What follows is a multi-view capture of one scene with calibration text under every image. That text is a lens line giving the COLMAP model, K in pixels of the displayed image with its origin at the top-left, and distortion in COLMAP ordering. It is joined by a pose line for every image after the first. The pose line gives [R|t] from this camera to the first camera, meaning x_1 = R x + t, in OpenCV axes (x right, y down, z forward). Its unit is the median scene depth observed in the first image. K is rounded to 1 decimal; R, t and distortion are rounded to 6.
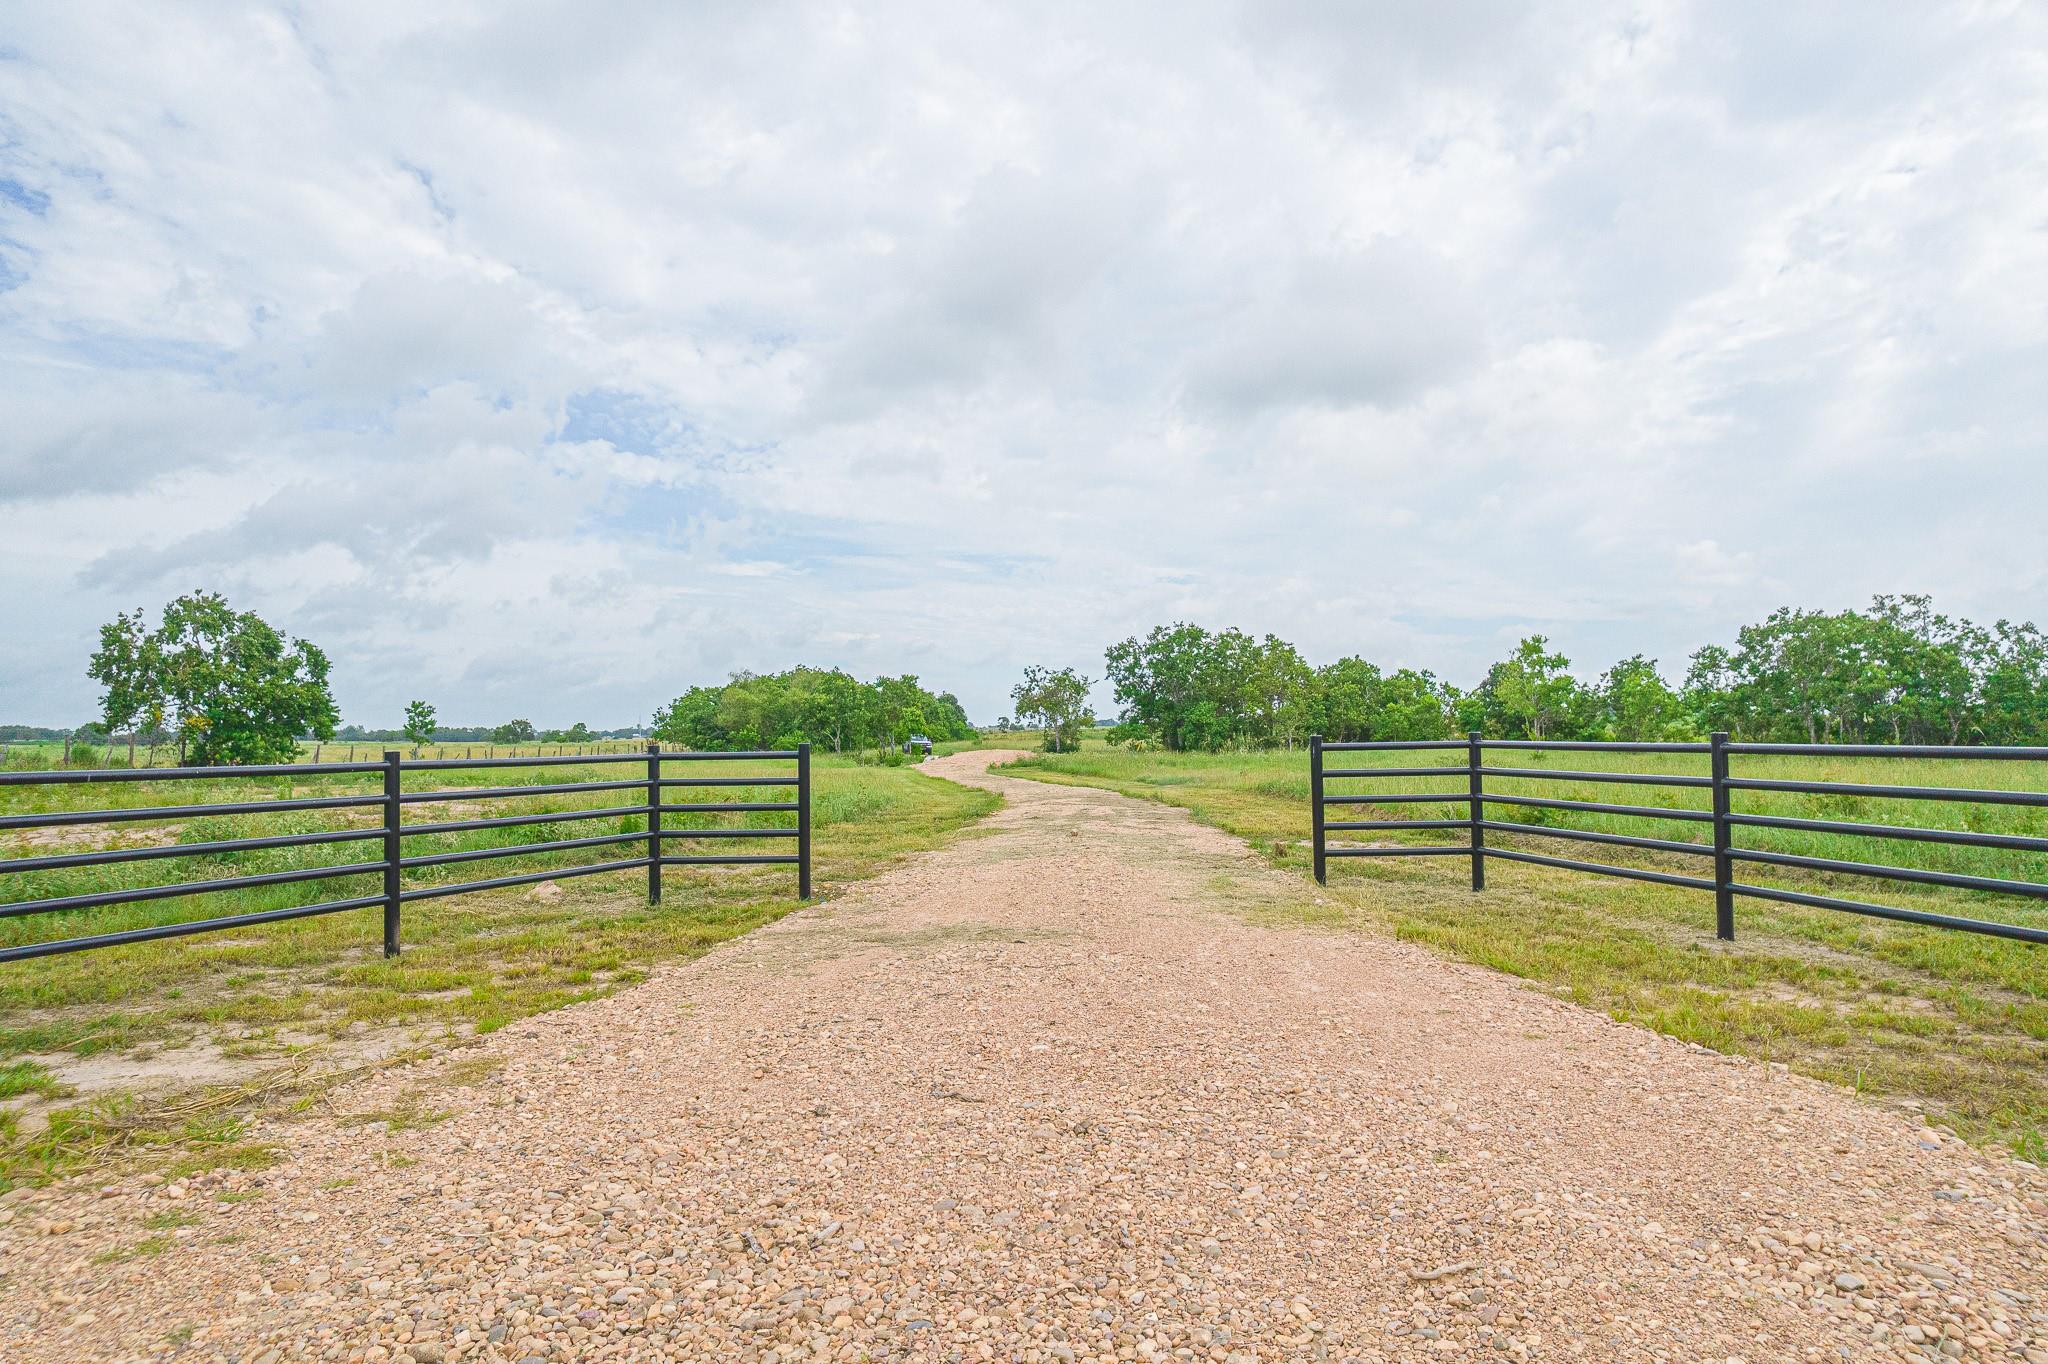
lens RADIAL K [[1387.5, 0, 1017.1], [0, 1387.5, 656.5], [0, 0, 1]] dist [-0.055340, 0.088198]
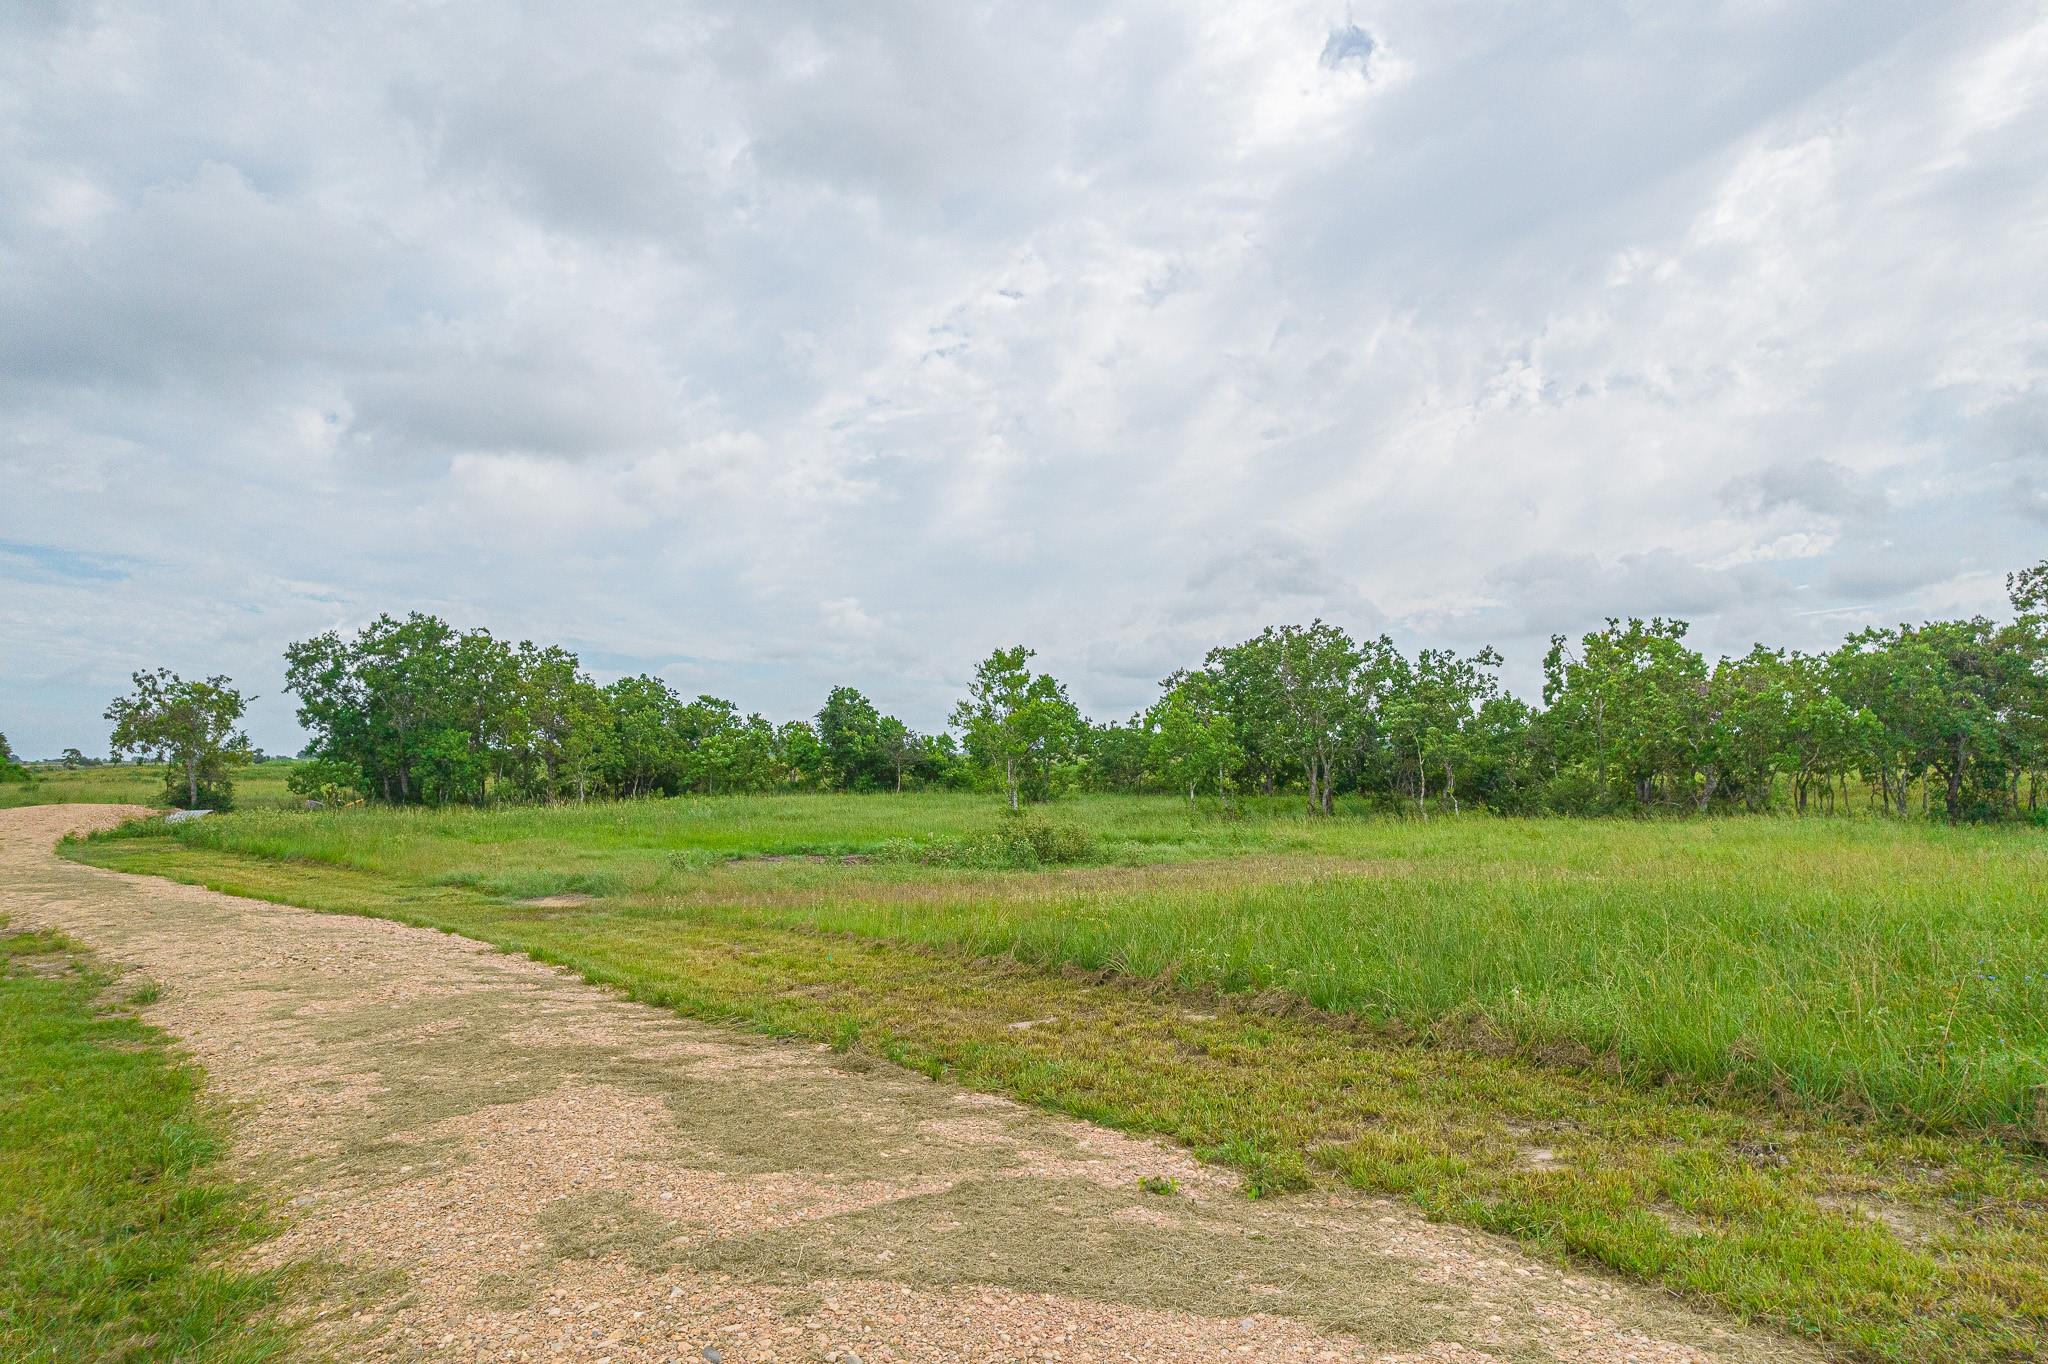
lens RADIAL K [[1387.5, 0, 1017.1], [0, 1387.5, 656.5], [0, 0, 1]] dist [-0.055340, 0.088198]
pose [[0.827769, 0.048393, 0.558978, -0.013246], [-0.033686, 0.998763, -0.036584, 0.011272], [-0.560057, 0.011454, 0.828375, 0.271193]]
